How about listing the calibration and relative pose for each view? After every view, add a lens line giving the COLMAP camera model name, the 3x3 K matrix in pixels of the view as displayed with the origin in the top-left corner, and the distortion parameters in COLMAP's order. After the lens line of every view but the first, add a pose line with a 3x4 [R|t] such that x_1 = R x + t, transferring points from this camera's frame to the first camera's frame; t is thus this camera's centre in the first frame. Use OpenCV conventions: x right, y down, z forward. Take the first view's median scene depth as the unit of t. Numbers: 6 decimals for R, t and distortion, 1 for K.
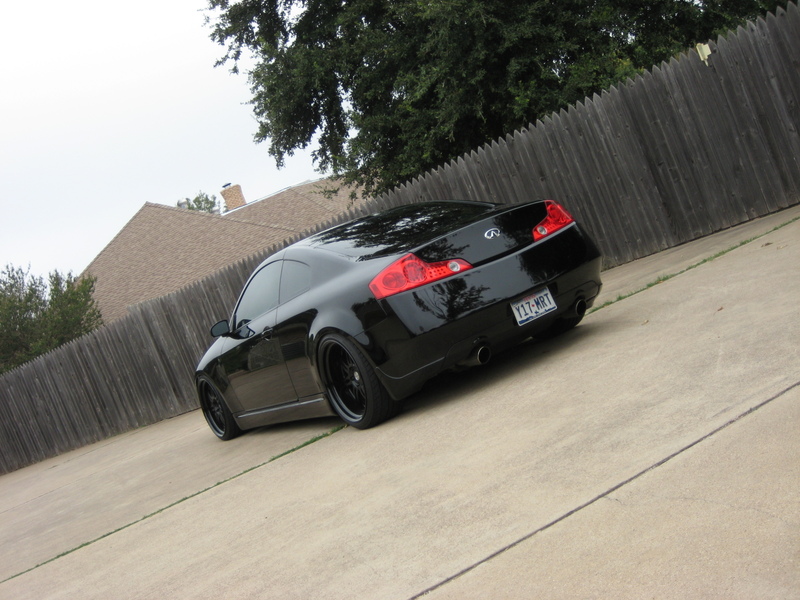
lens RADIAL K [[995.6, 0, 400.0], [0, 995.6, 300.0], [0, 0, 1]] dist [-0.021275, -0.029798]
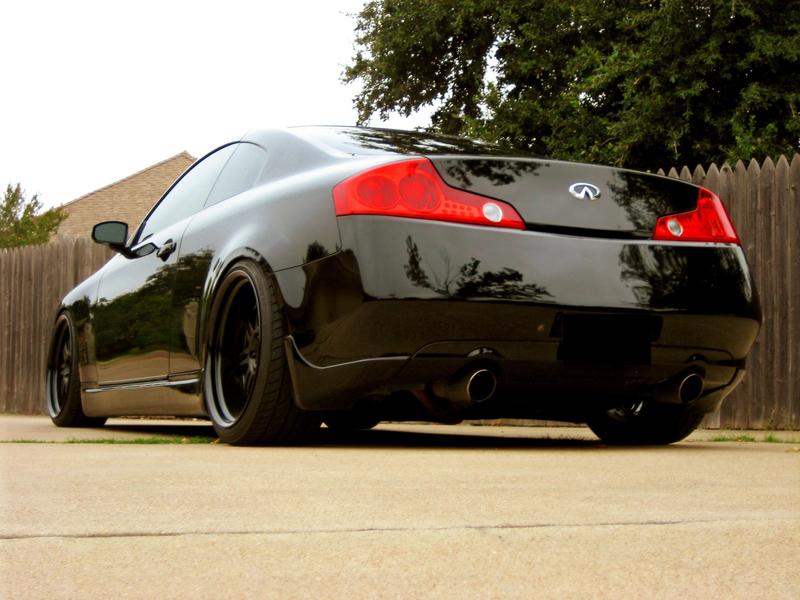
lens RADIAL K [[1432.8, 0, 400.0], [0, 1432.8, 300.0], [0, 0, 1]] dist [-0.024598, -0.082974]
pose [[0.921649, 0.376726, -0.092954, 0.041886], [-0.383669, 0.920561, -0.073253, 0.036495], [0.057974, 0.103177, 0.992972, 0.100433]]
